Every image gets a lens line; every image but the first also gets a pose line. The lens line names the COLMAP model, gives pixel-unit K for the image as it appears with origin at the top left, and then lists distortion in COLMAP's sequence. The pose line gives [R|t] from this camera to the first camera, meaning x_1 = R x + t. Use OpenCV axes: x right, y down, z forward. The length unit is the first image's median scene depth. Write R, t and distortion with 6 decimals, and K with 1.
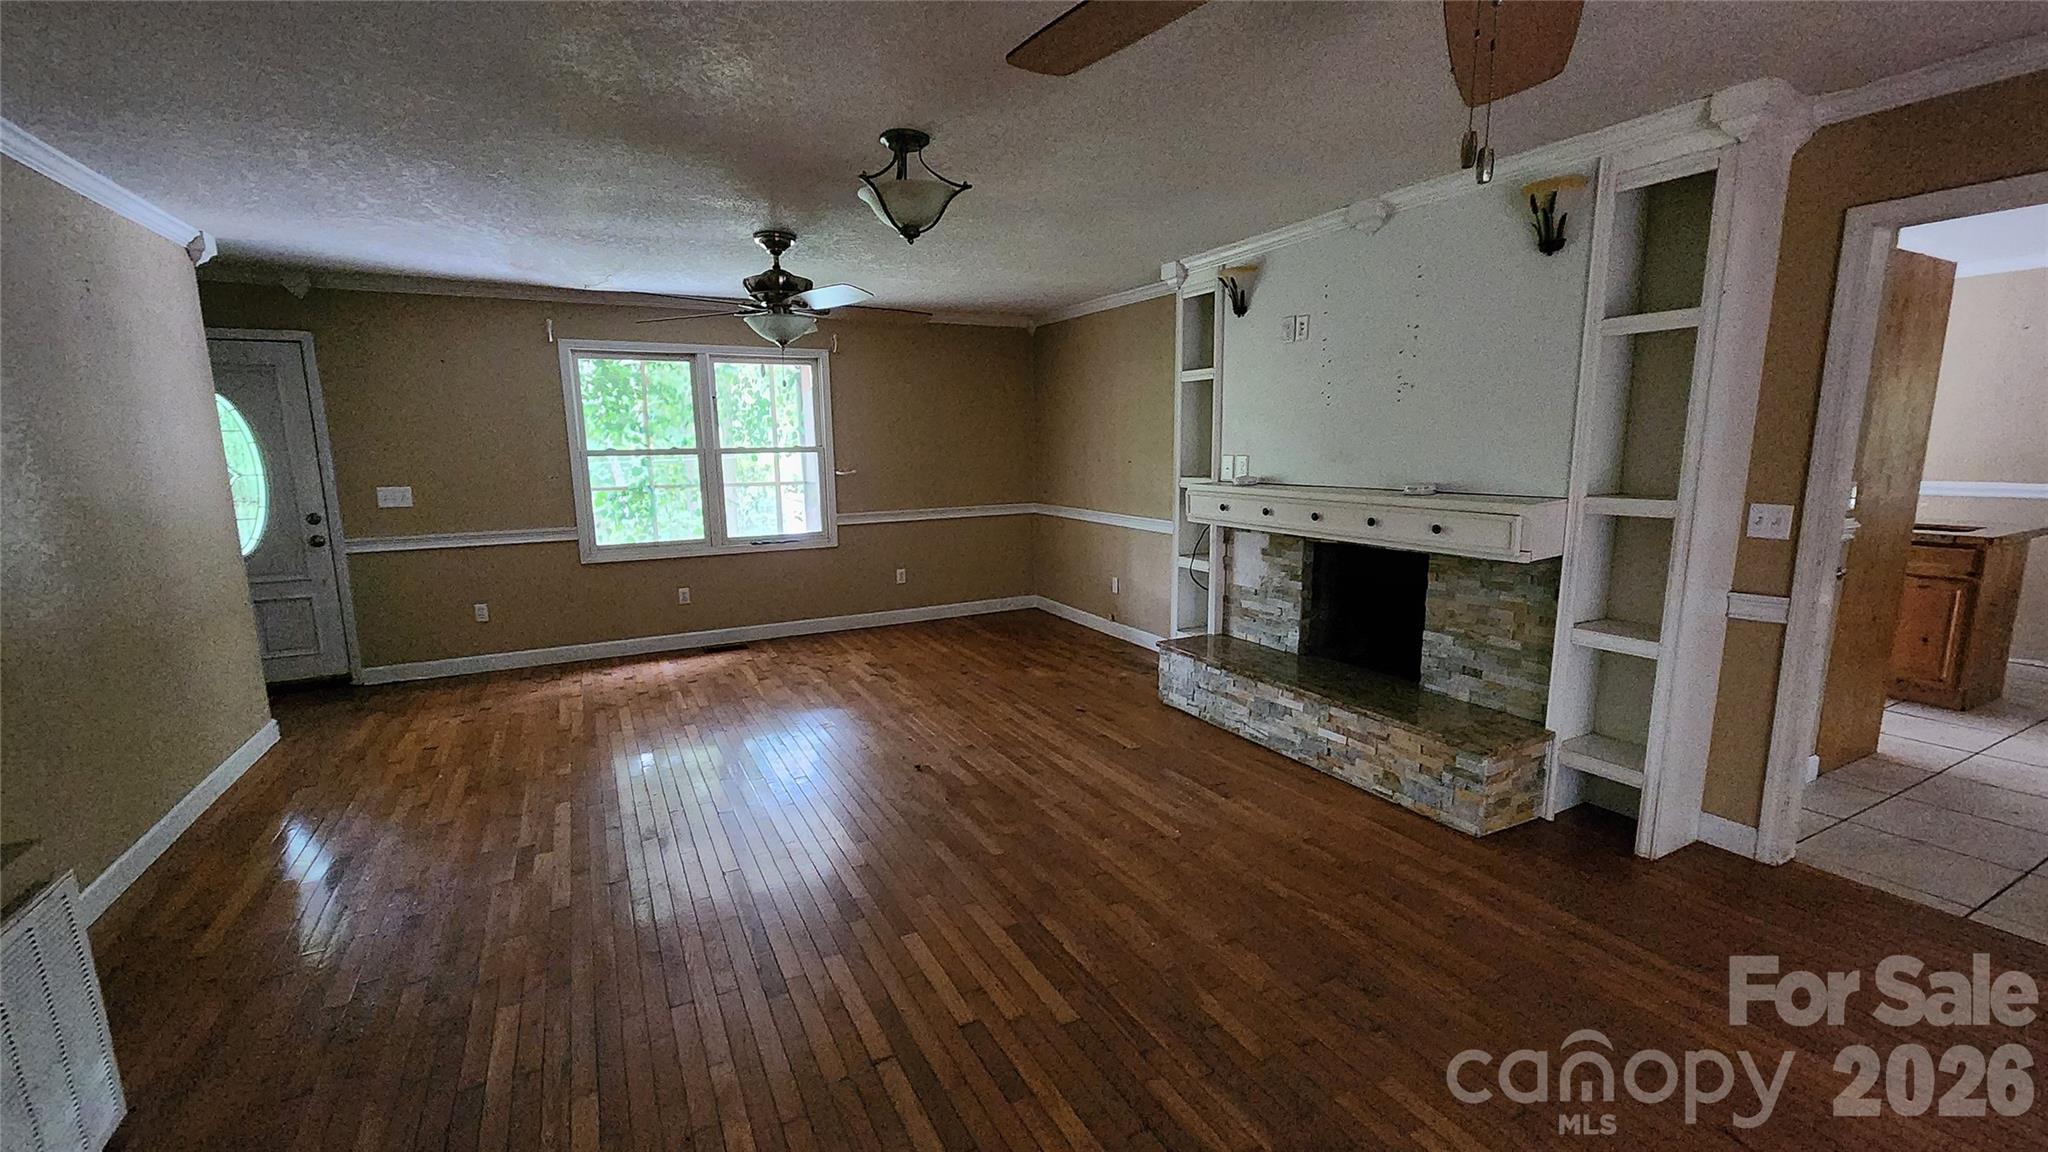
lens RADIAL K [[848.6, 0, 1029.1], [0, 848.6, 587.0], [0, 0, 1]] dist [0.000922, 0.000026]
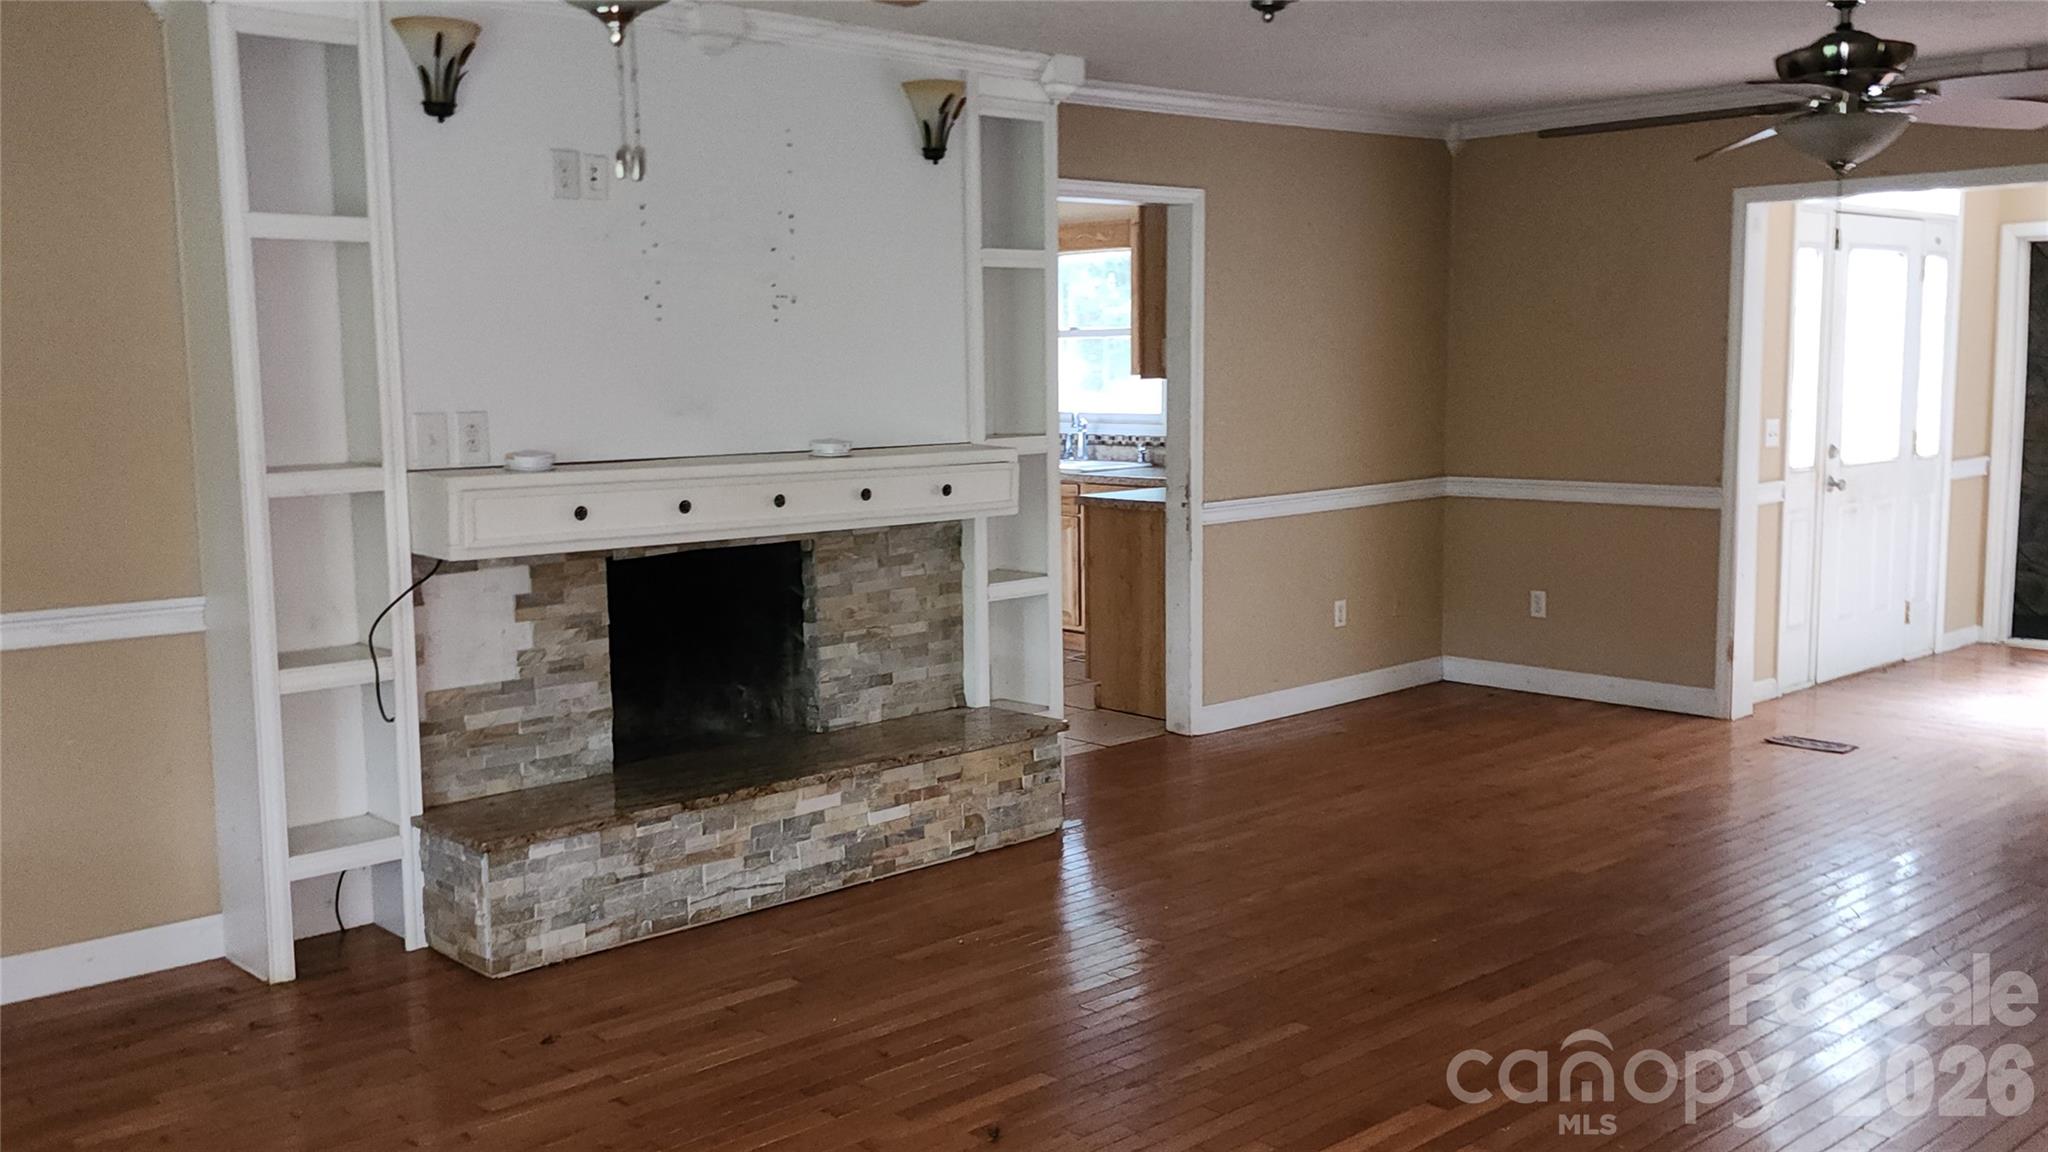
lens RADIAL K [[1786.9, 0, 1024.0], [0, 1786.9, 576.0], [0, 0, 1]] dist [0.078017, -0.003225]
pose [[-0.252403, -0.096046, 0.962844, -1.014420], [0.180696, 0.972879, 0.144415, -0.192934], [-0.950601, 0.210432, -0.228203, 1.186715]]
